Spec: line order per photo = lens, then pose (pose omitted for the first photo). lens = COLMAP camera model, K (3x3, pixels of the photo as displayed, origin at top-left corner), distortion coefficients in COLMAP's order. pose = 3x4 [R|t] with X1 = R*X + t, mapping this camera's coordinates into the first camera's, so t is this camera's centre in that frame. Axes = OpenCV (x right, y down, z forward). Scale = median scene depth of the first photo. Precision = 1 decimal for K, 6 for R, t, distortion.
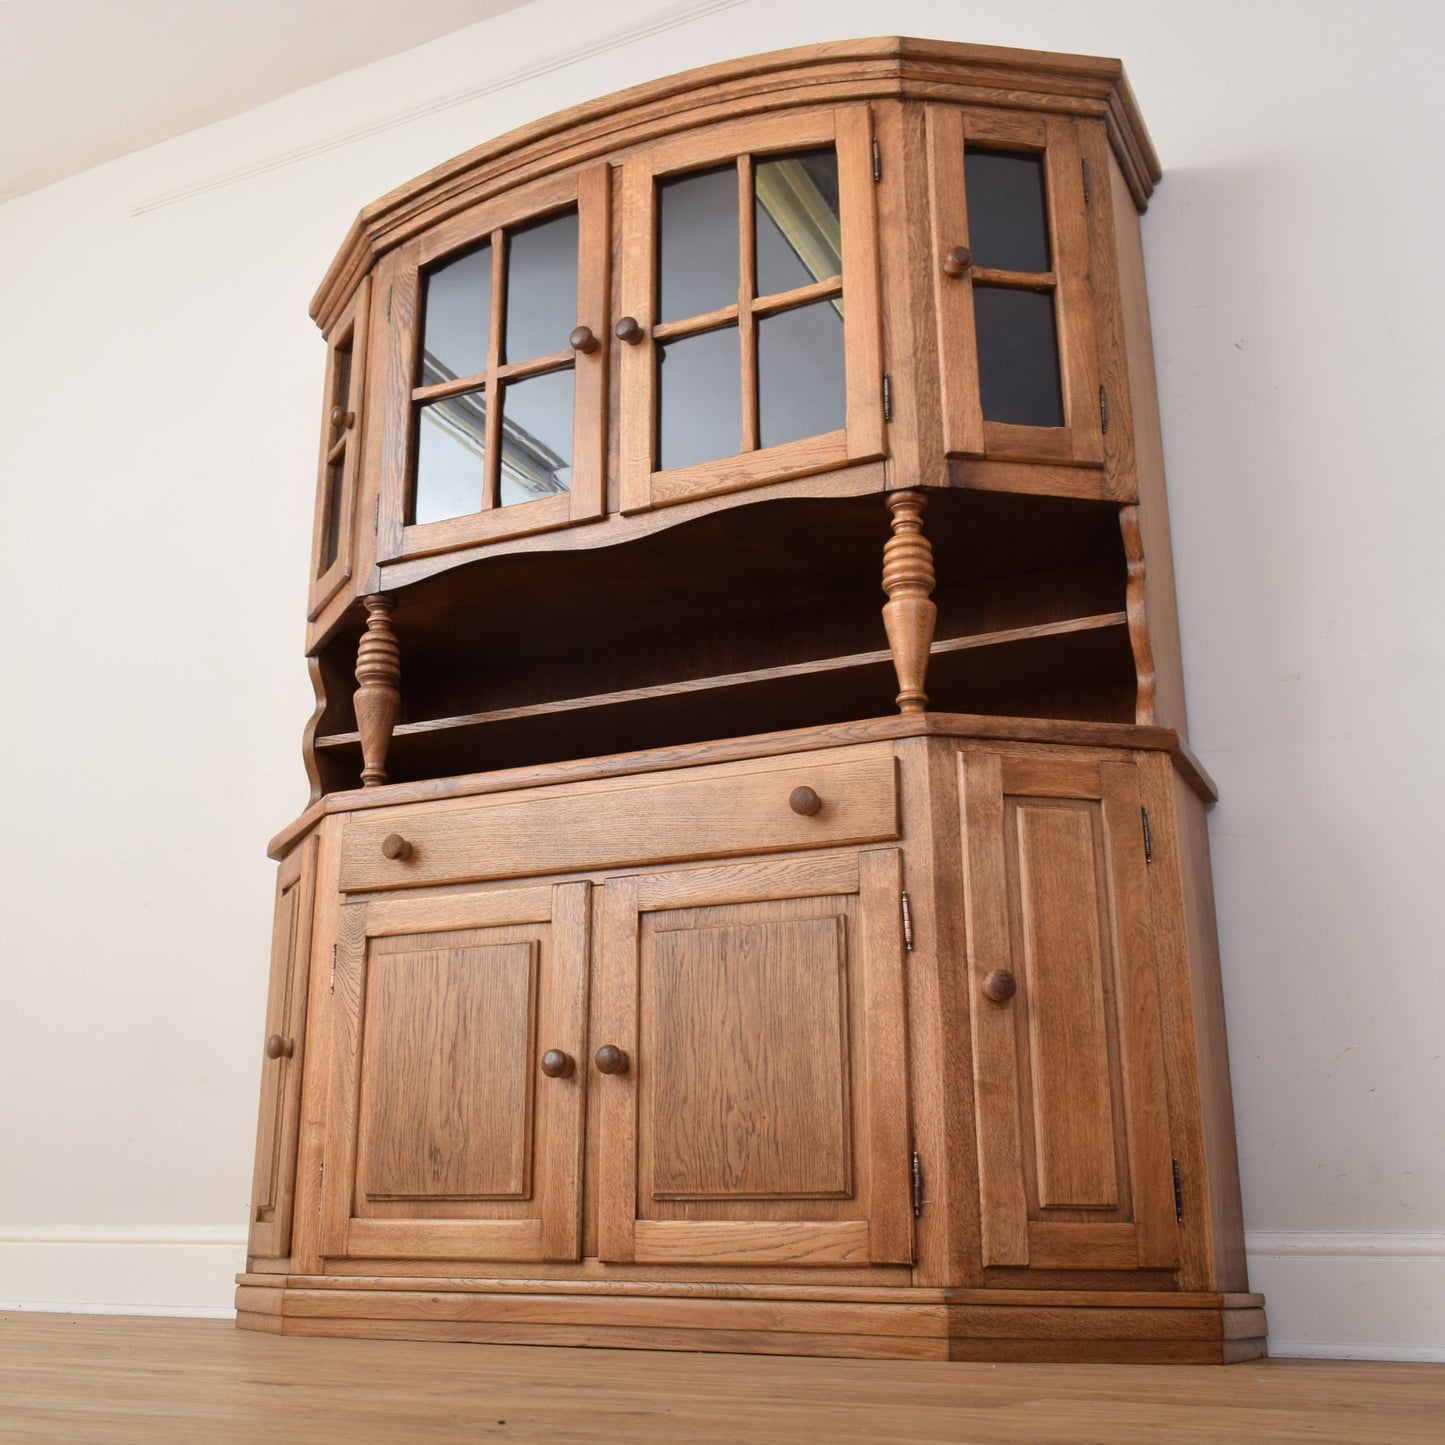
lens RADIAL K [[1734.3, 0, 631.2], [0, 1734.3, 721.0], [0, 0, 1]] dist [-0.017646, 0.000000]
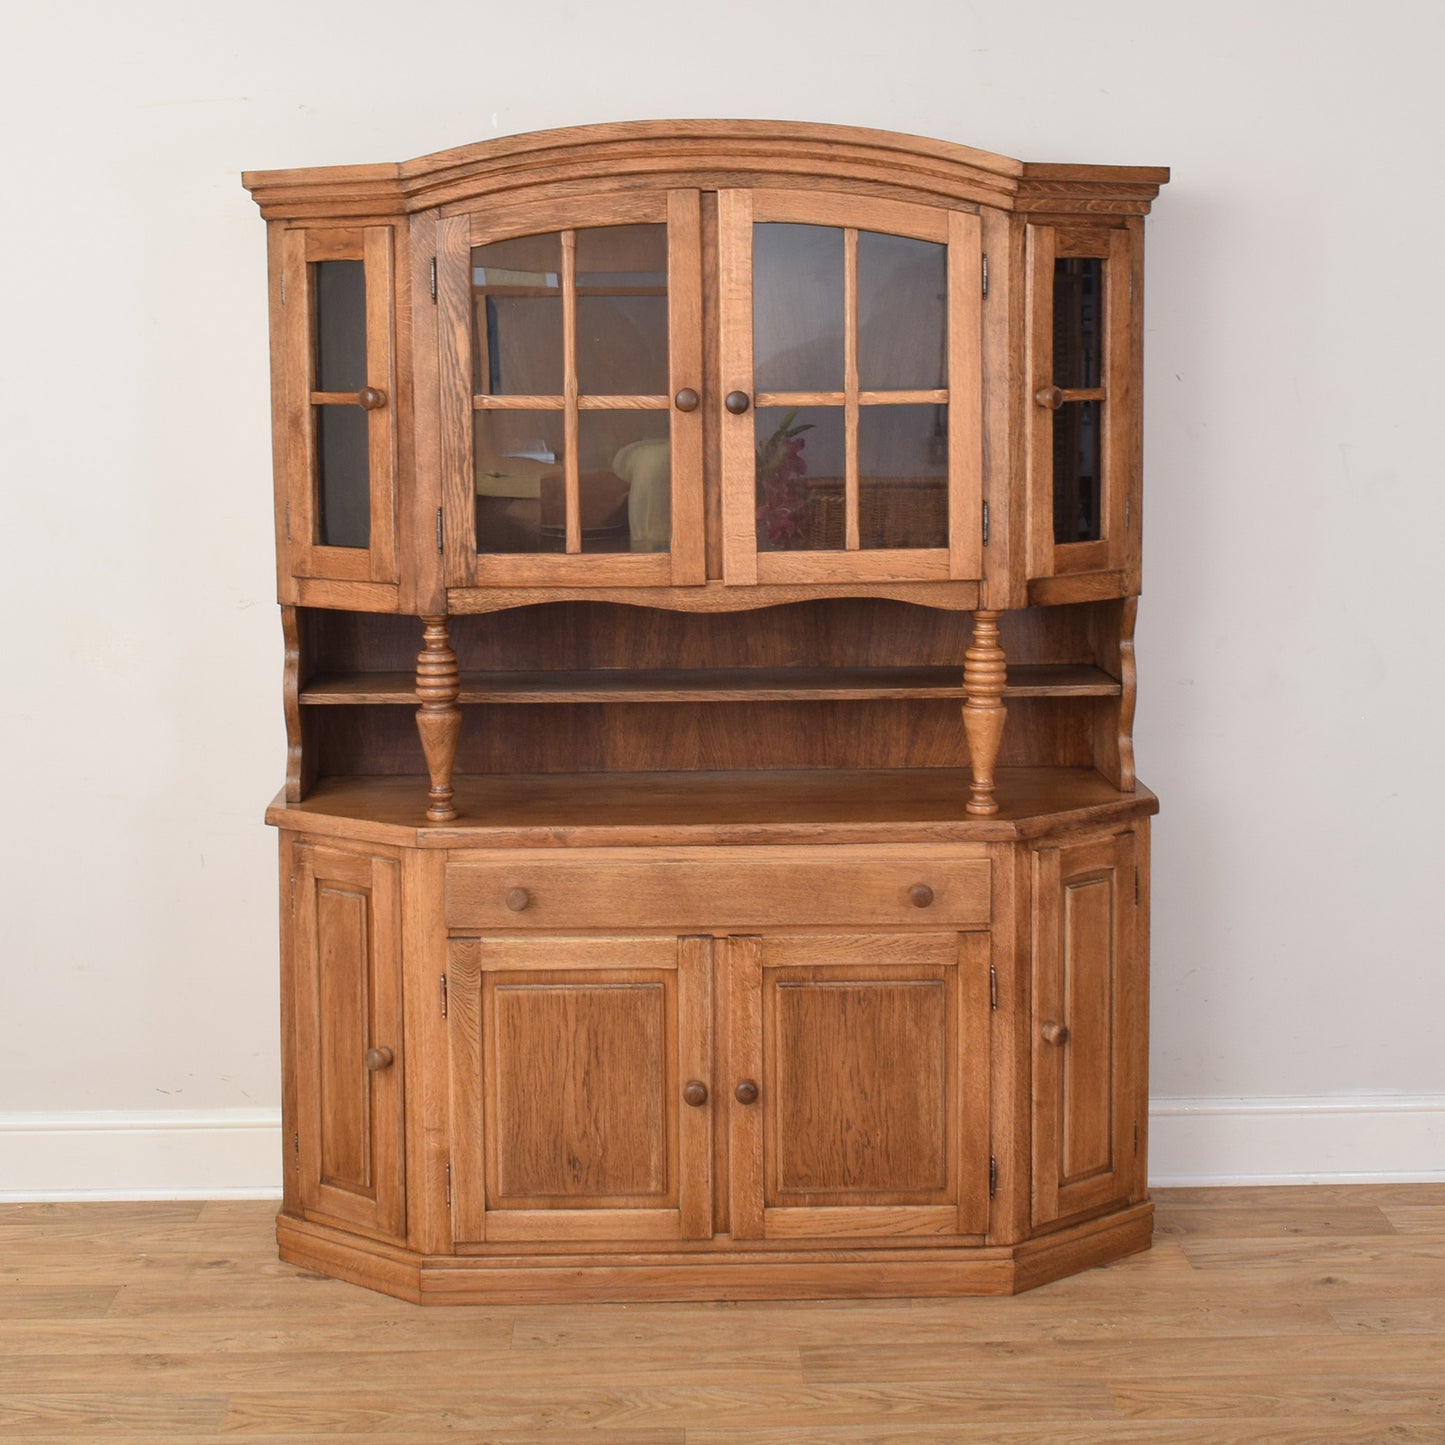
lens RADIAL K [[2386.1, 0, 766.0], [0, 2386.1, 594.2], [0, 0, 1]] dist [-0.016854, 0.000000]
pose [[0.861086, -0.068771, 0.503788, -0.785674], [-0.141454, 0.919296, 0.367267, -0.713251], [-0.488387, -0.387511, 0.781865, -0.179378]]
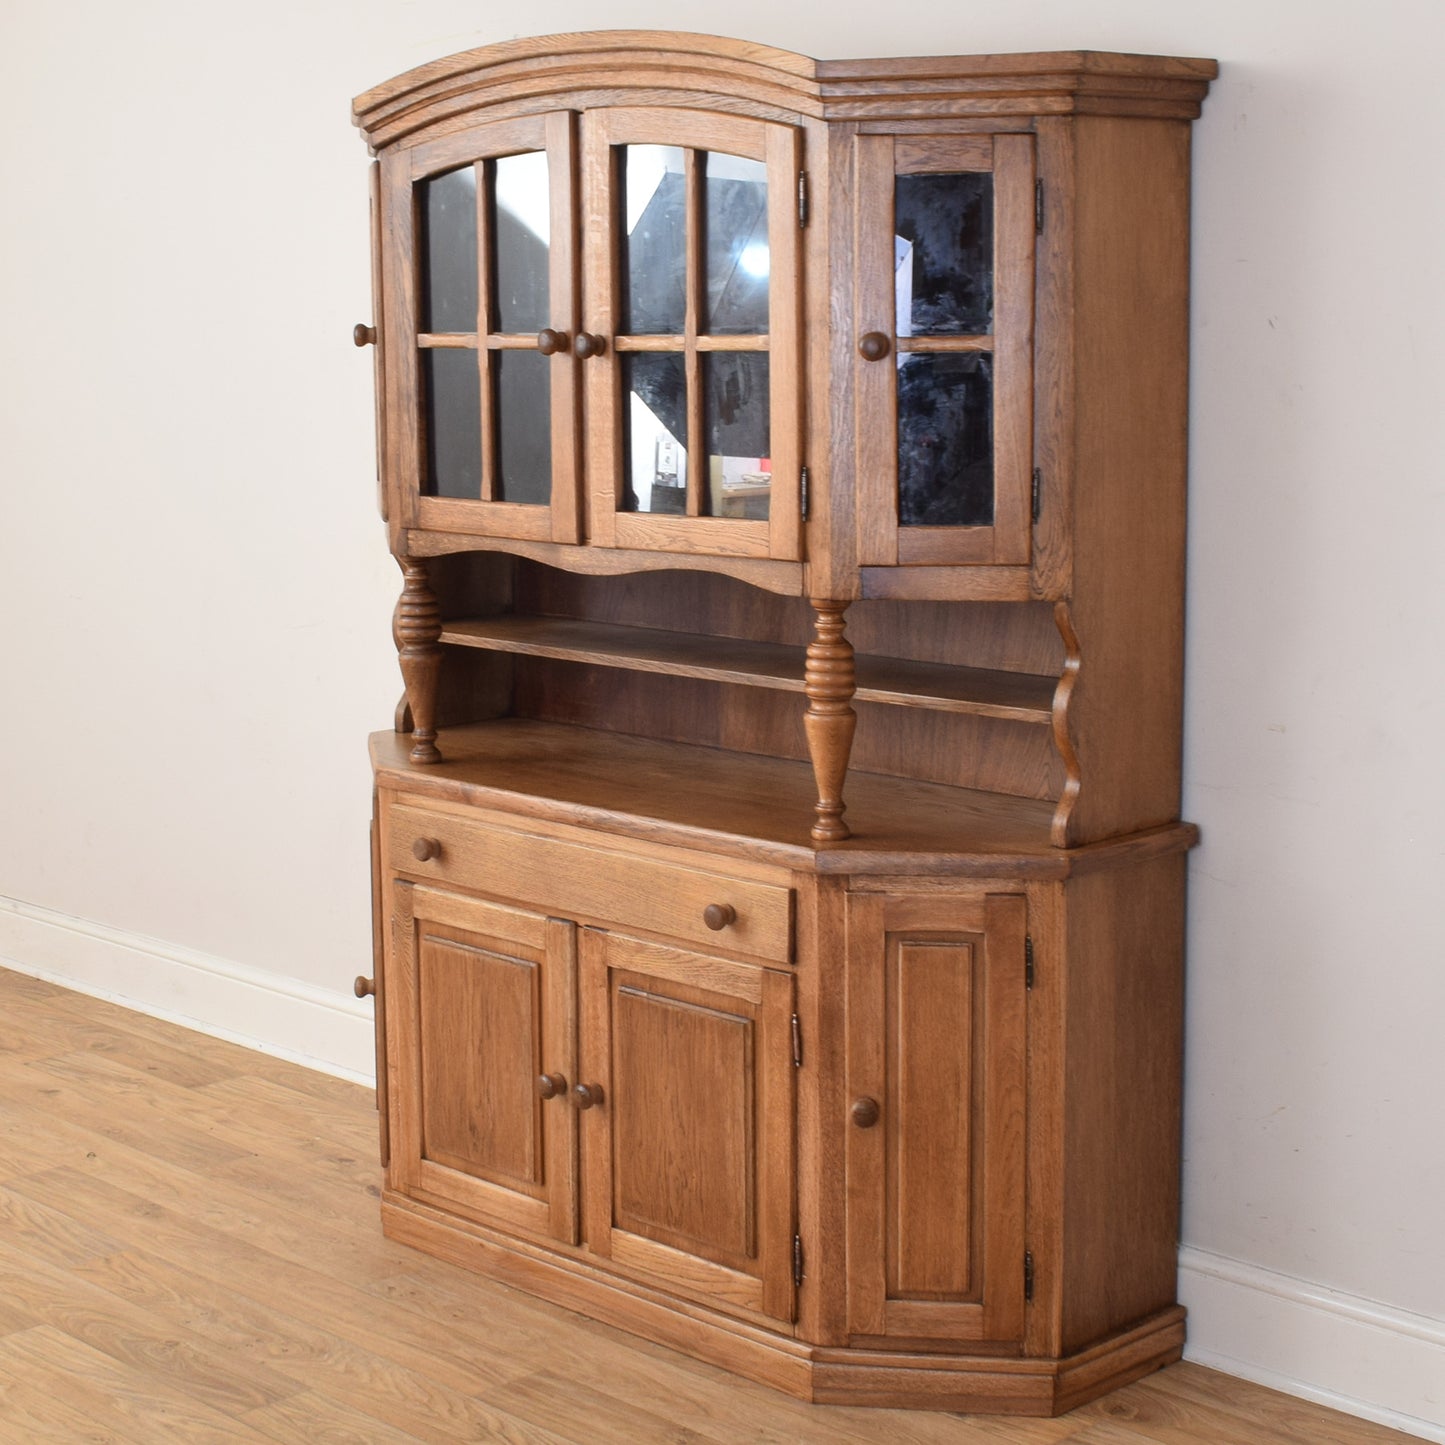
lens RADIAL K [[2778.8, 0, 719.7], [0, 2778.8, 710.2], [0, 0, 1]] dist [-0.015527, 0.000000]
pose [[0.955536, 0.025784, -0.293744, 0.569109], [0.109348, 0.894160, 0.434191, -0.769179], [0.273849, -0.447005, 0.851583, -0.388589]]
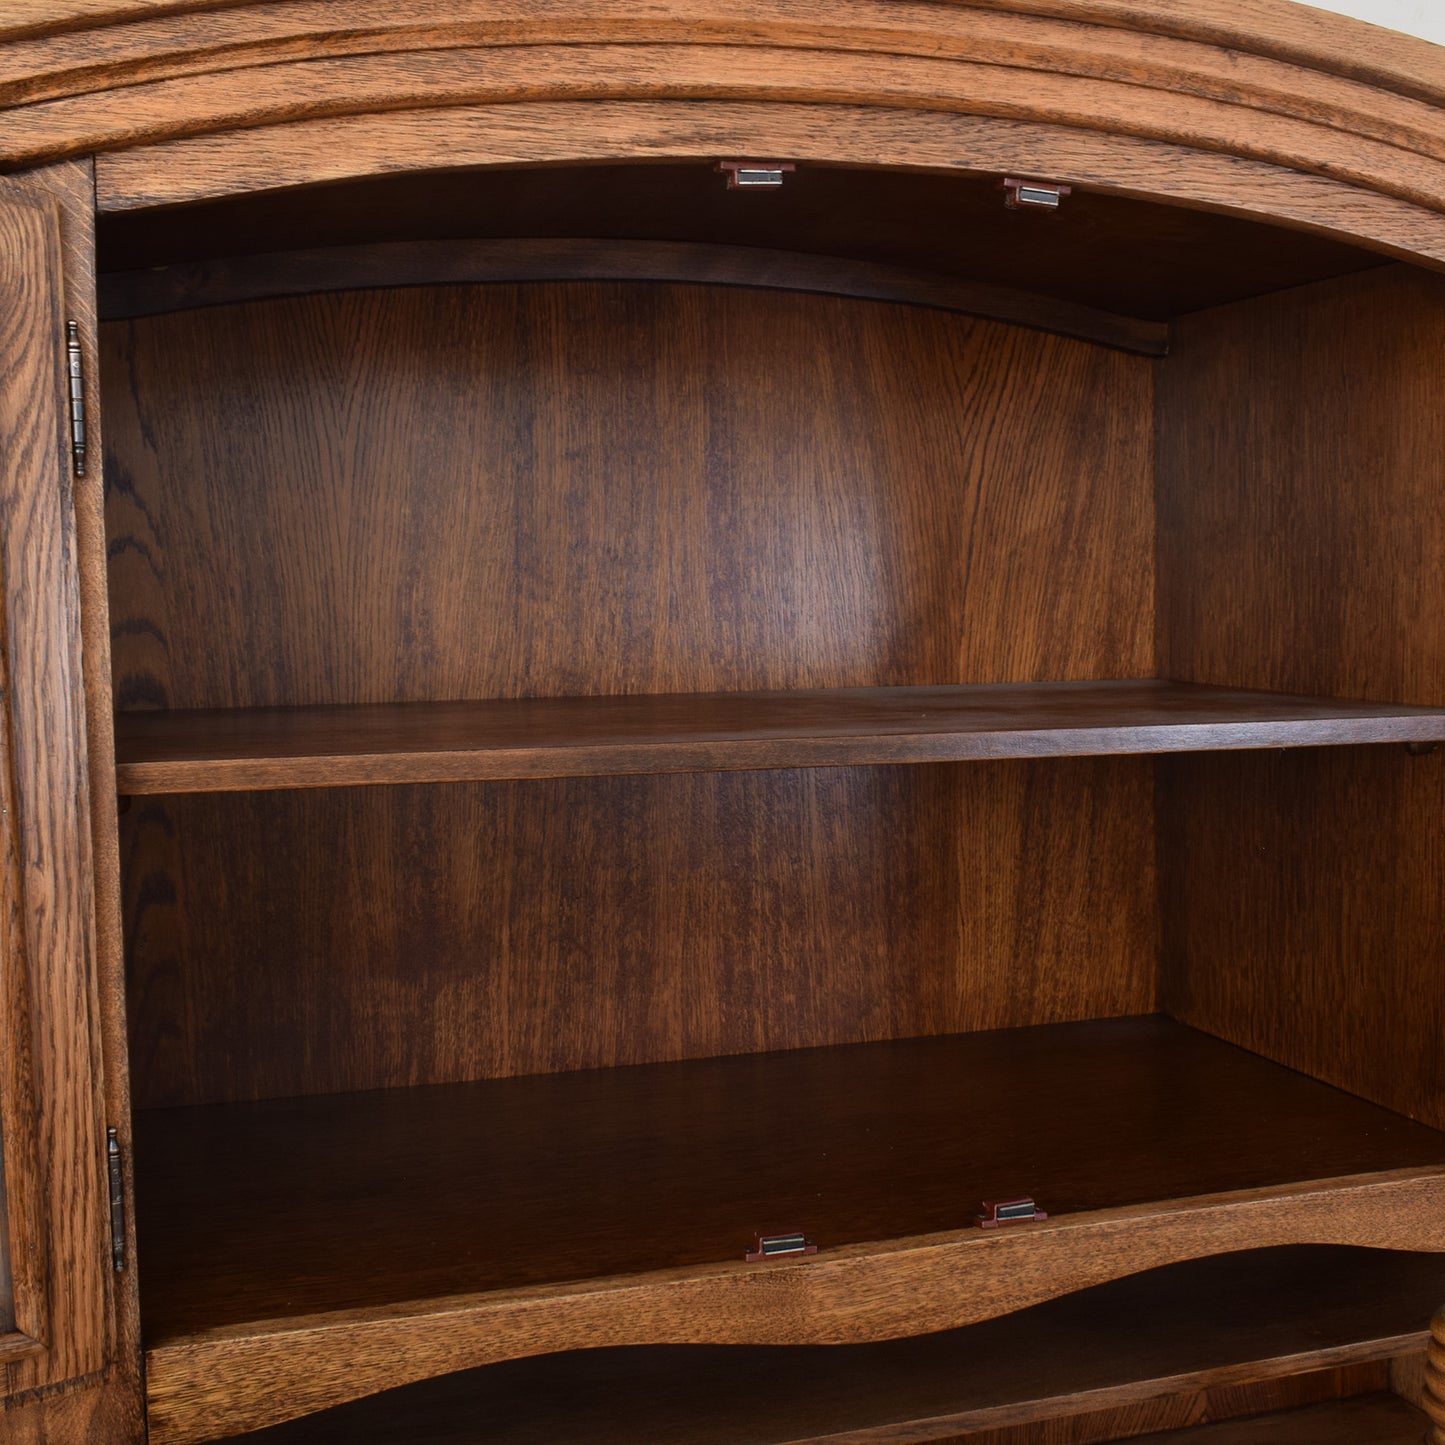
lens RADIAL K [[1812.8, 0, 765.5], [0, 1812.8, 756.5], [0, 0, 1]] dist [-0.018096, 0.000000]
pose [[0.686492, -0.084938, 0.722160, -0.343523], [-0.209205, 0.928090, 0.308031, -0.370586], [-0.696393, -0.362540, 0.619356, 0.885003]]
